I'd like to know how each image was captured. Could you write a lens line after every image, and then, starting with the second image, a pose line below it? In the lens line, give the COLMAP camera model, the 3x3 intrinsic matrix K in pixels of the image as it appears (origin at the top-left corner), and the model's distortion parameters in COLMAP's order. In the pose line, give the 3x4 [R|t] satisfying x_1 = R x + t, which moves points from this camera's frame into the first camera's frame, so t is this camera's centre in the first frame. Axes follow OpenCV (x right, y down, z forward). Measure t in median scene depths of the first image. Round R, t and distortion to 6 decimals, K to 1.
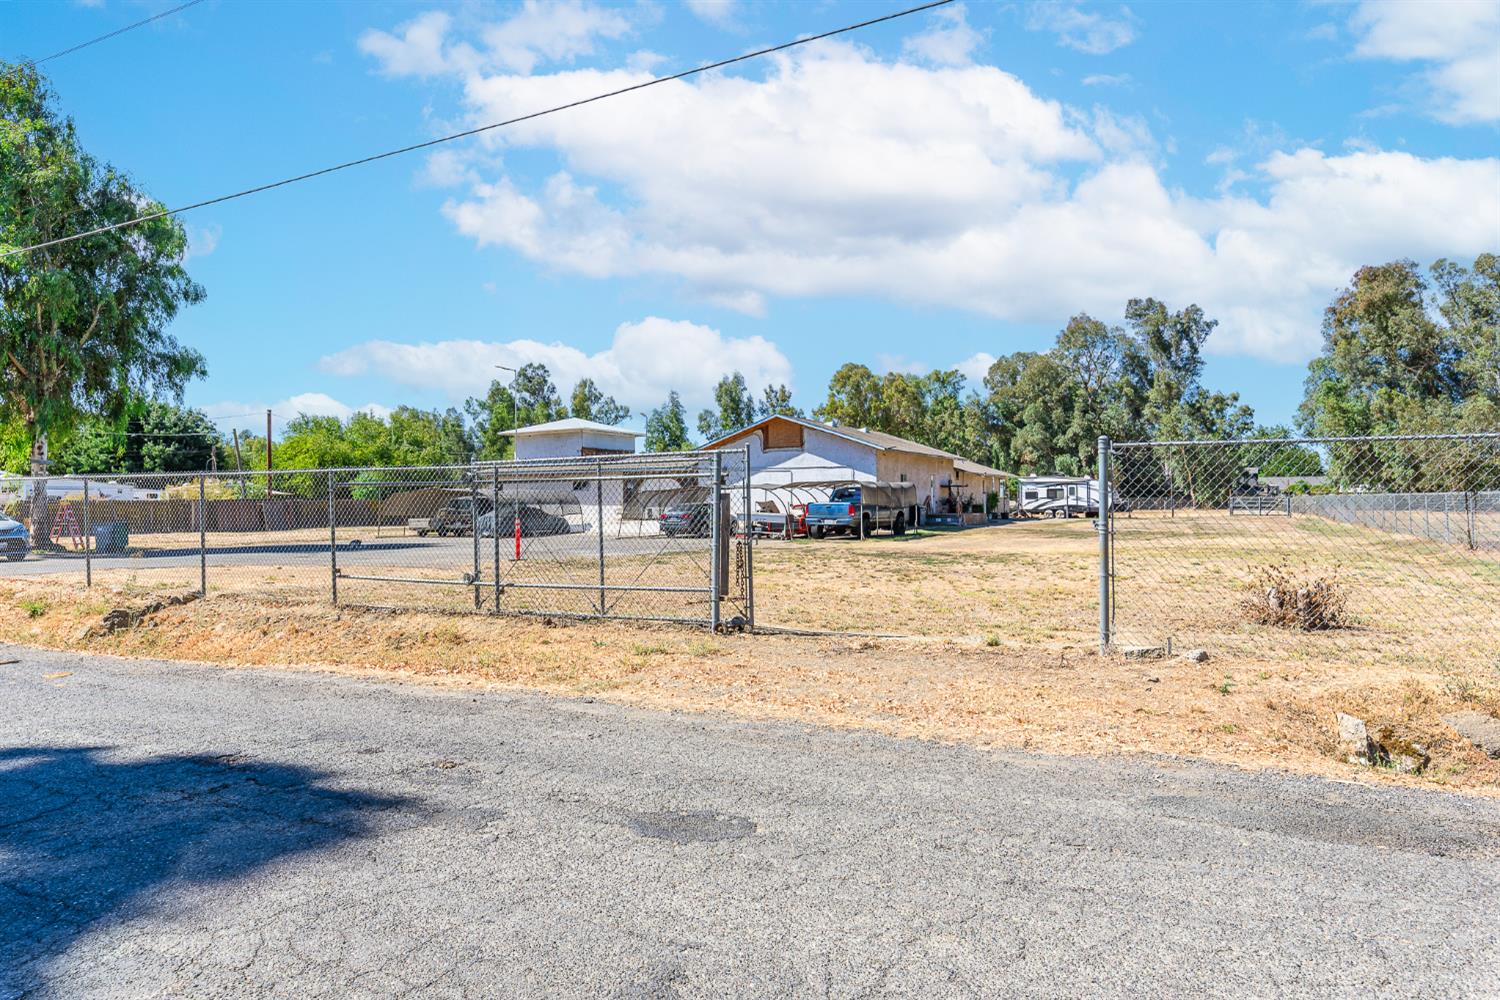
lens RADIAL K [[896.8, 0, 716.6], [0, 896.8, 496.4], [0, 0, 1]] dist [-0.028579, 0.001063]
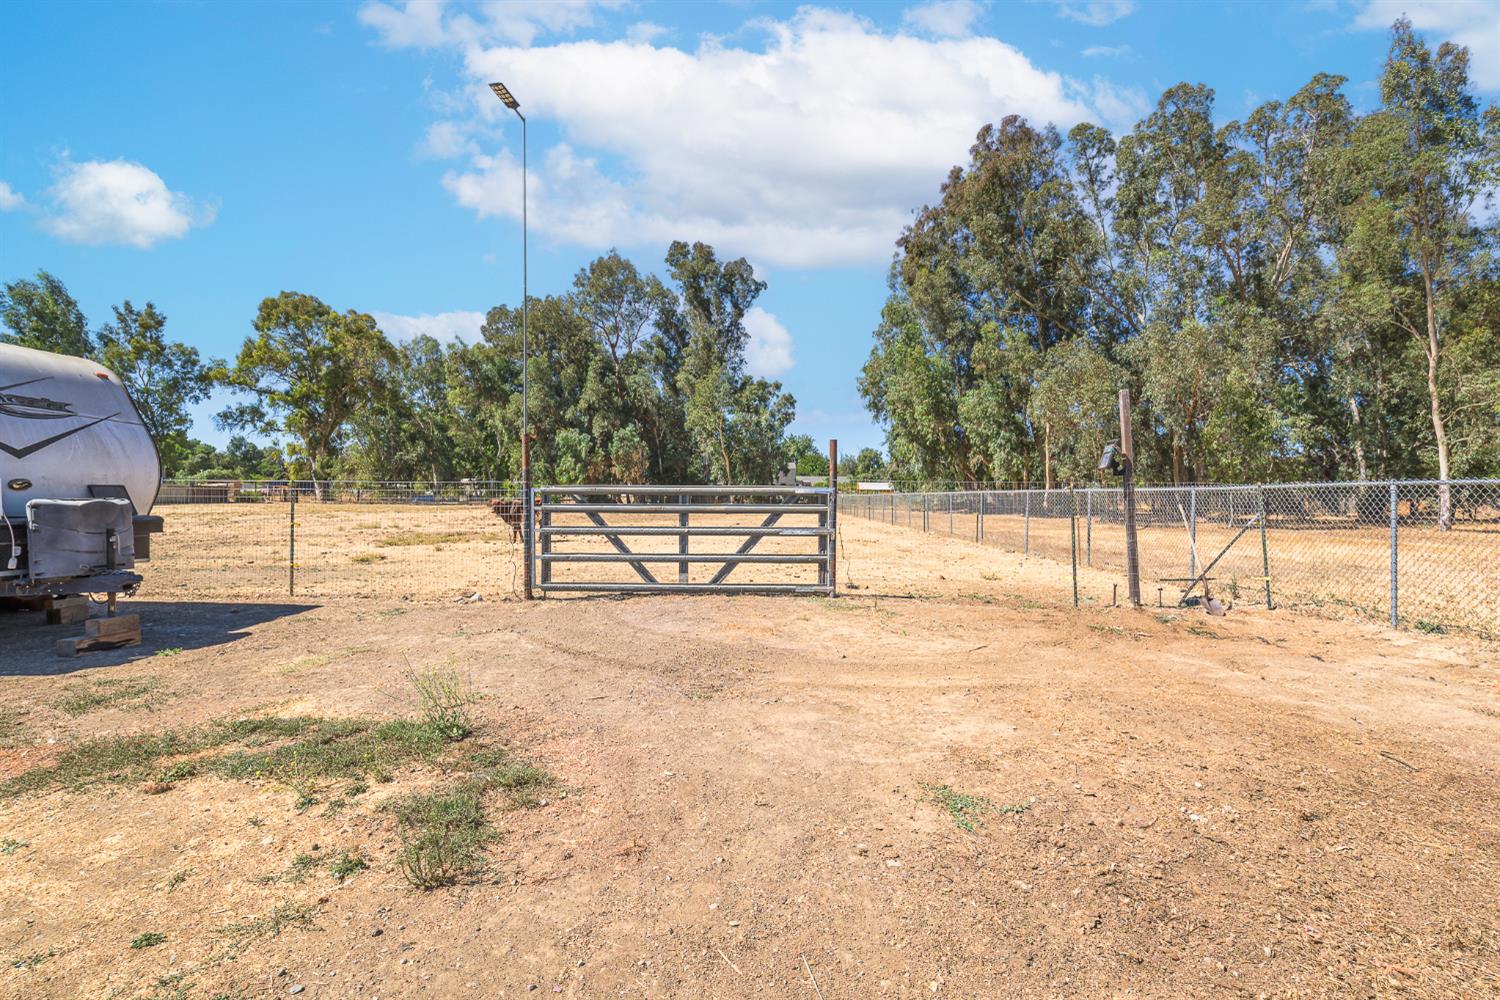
lens RADIAL K [[637.2, 0, 753.5], [0, 637.2, 494.4], [0, 0, 1]] dist [0.001764, 0.000313]
pose [[0.868790, 0.016612, 0.494903, 0.259984], [-0.014619, 0.999862, -0.007898, 0.006128], [-0.494966, -0.000373, 0.868912, 0.479311]]
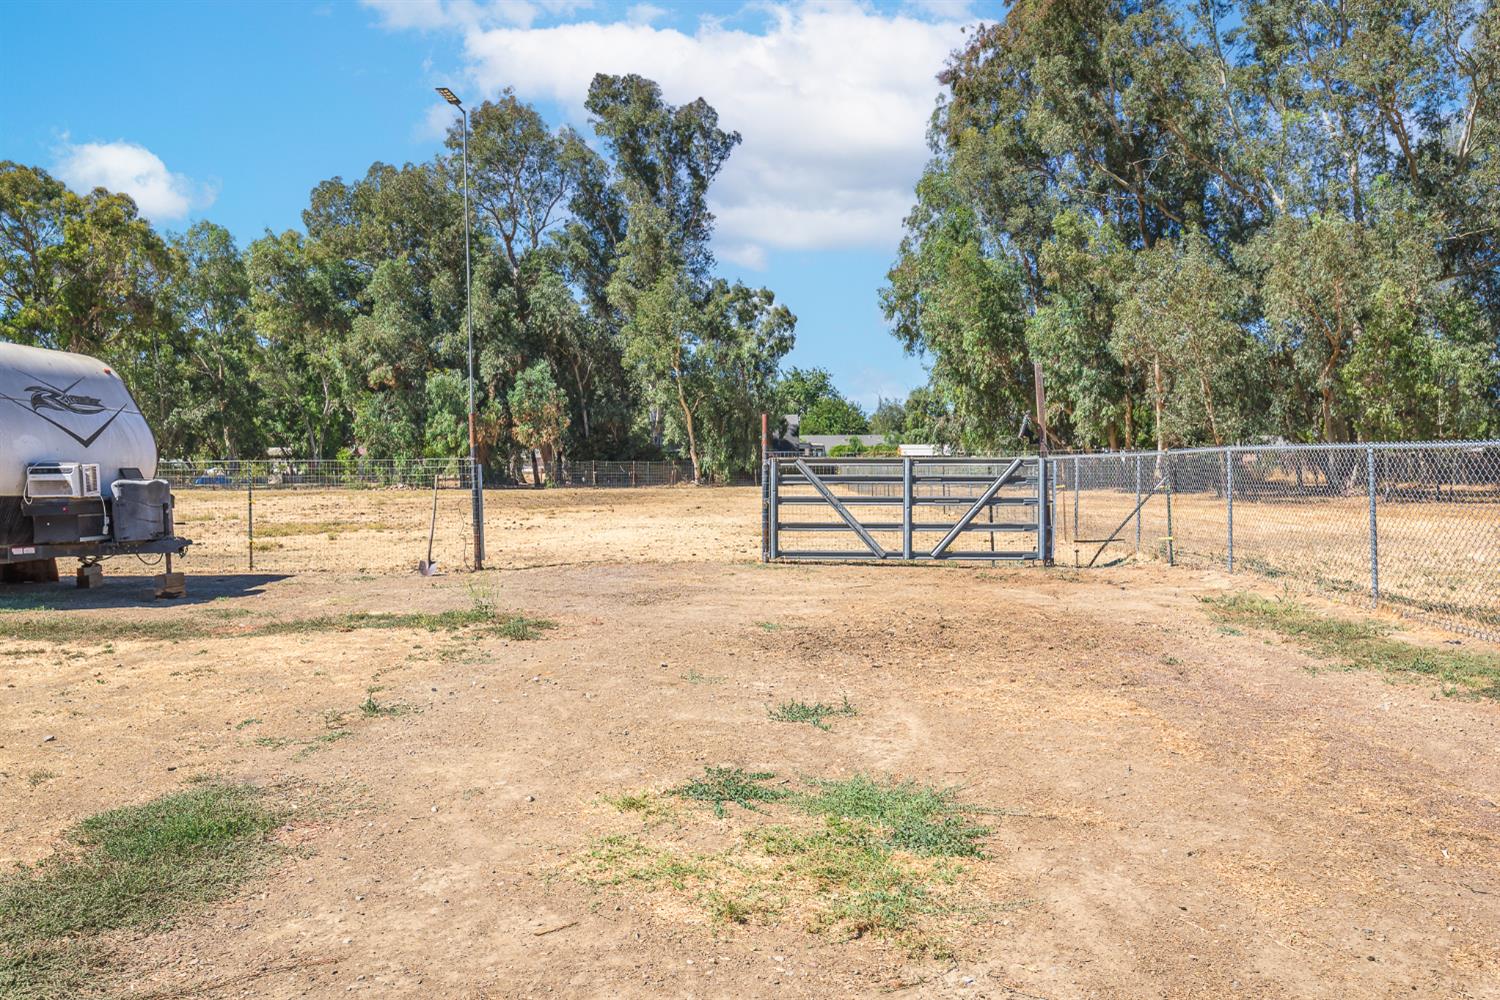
lens RADIAL K [[1046.9, 0, 756.2], [0, 1046.9, 522.0], [0, 0, 1]] dist [-0.022083, 0.000478]
pose [[0.859992, -0.024213, 0.509733, 0.242901], [0.000963, 0.998949, 0.045826, 0.006359], [-0.510307, -0.038919, 0.859111, 0.440174]]
